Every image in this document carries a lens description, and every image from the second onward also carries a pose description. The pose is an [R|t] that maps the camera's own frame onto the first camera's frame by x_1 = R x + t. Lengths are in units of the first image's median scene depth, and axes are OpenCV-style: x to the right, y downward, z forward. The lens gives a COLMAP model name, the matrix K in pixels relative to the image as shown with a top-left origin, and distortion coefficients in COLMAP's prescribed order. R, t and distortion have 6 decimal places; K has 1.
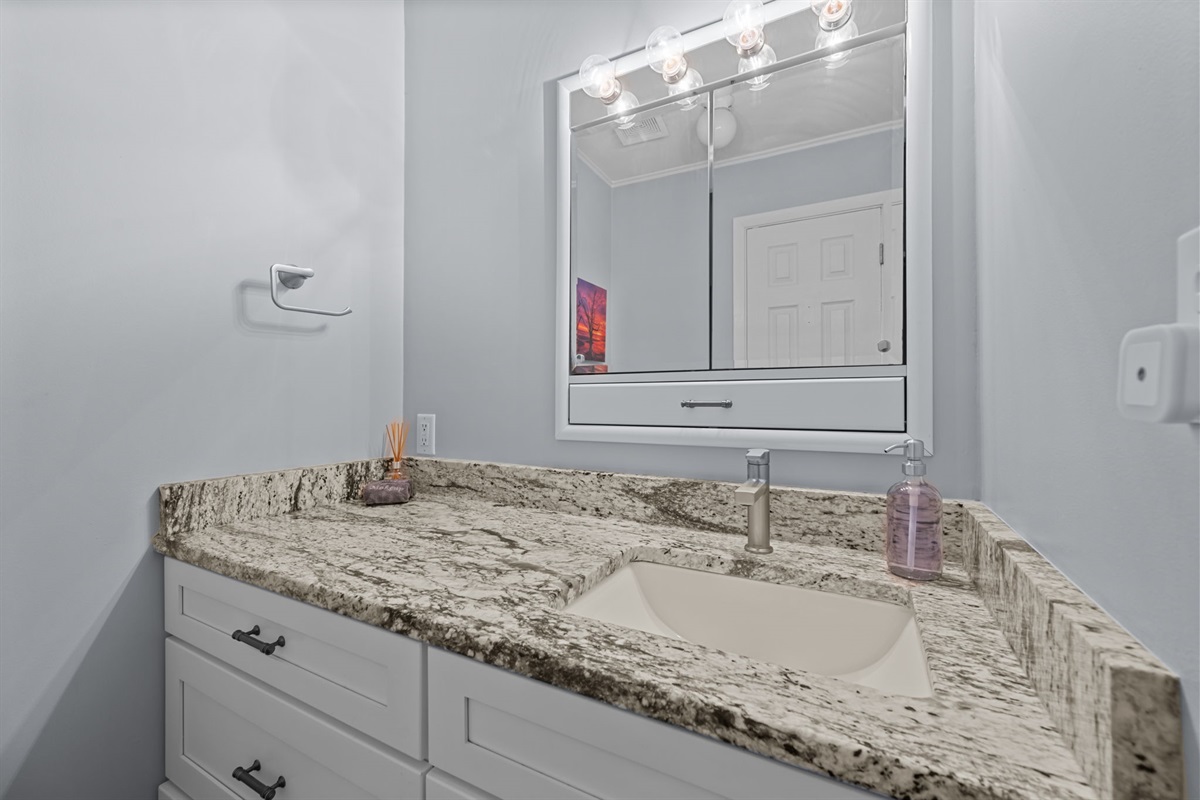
lens RADIAL K [[475.2, 0, 603.6], [0, 475.2, 400.8], [0, 0, 1]] dist [-0.003018, 0.000438]
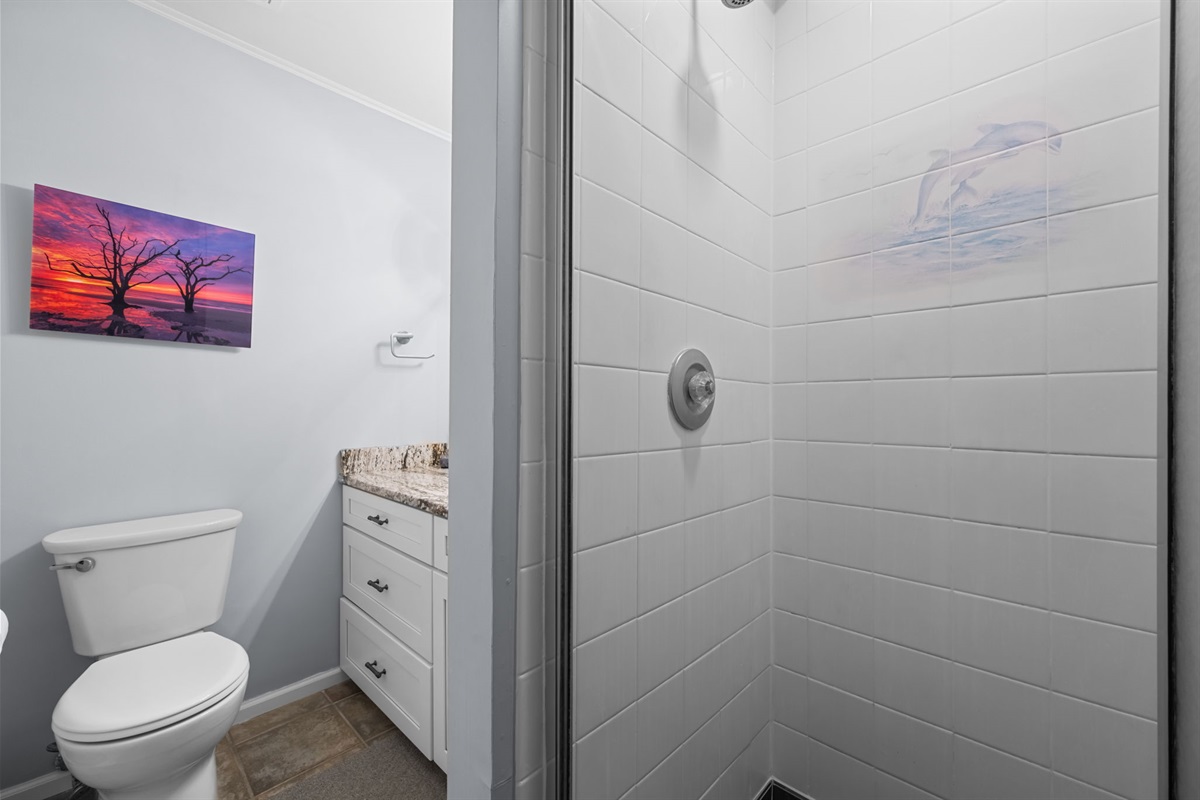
lens RADIAL K [[475.2, 0, 603.6], [0, 475.2, 400.8], [0, 0, 1]] dist [-0.003018, 0.000438]
pose [[0.965089, -0.002264, -0.261913, 0.677340], [0.000954, 0.999986, -0.005125, -0.016852], [0.261921, 0.004697, 0.965078, -0.663634]]
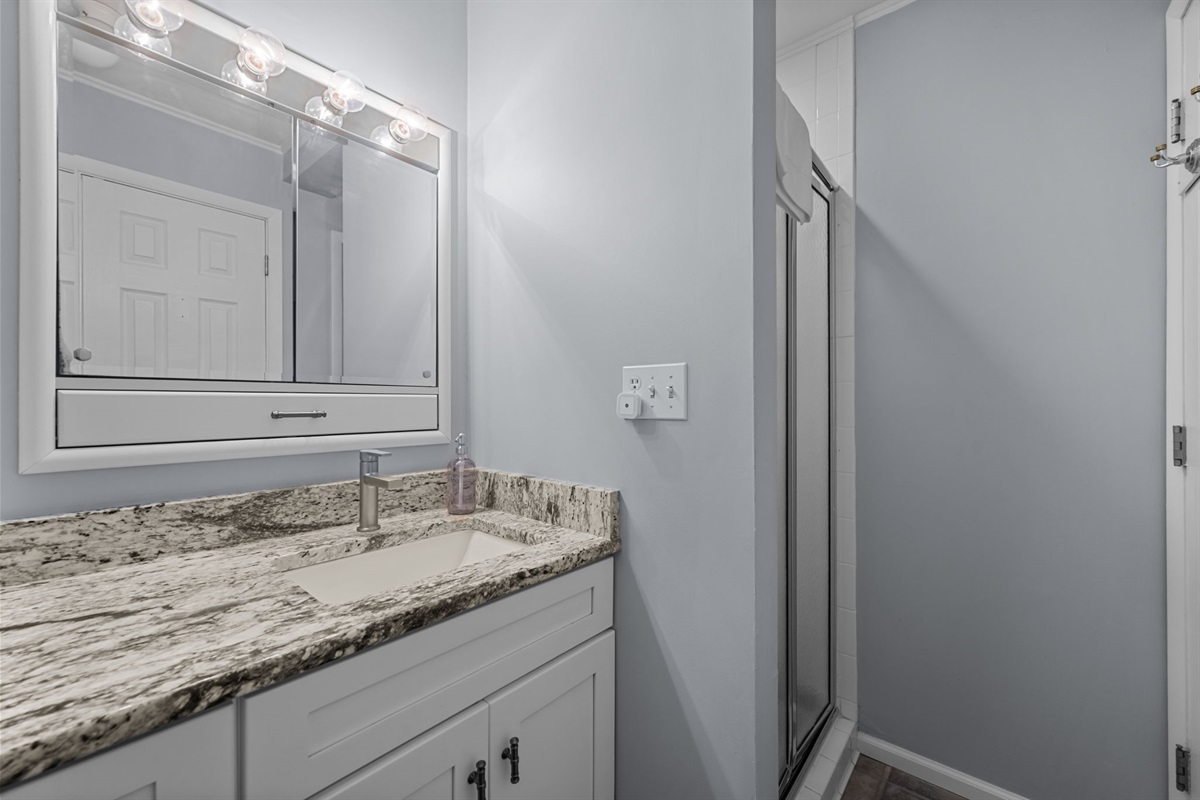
lens RADIAL K [[475.2, 0, 603.6], [0, 475.2, 400.8], [0, 0, 1]] dist [-0.003018, 0.000438]
pose [[0.215229, 0.002871, 0.976559, -0.719667], [-0.002855, 0.999993, -0.002310, -0.025165], [-0.976559, -0.002291, 0.215236, 0.109112]]
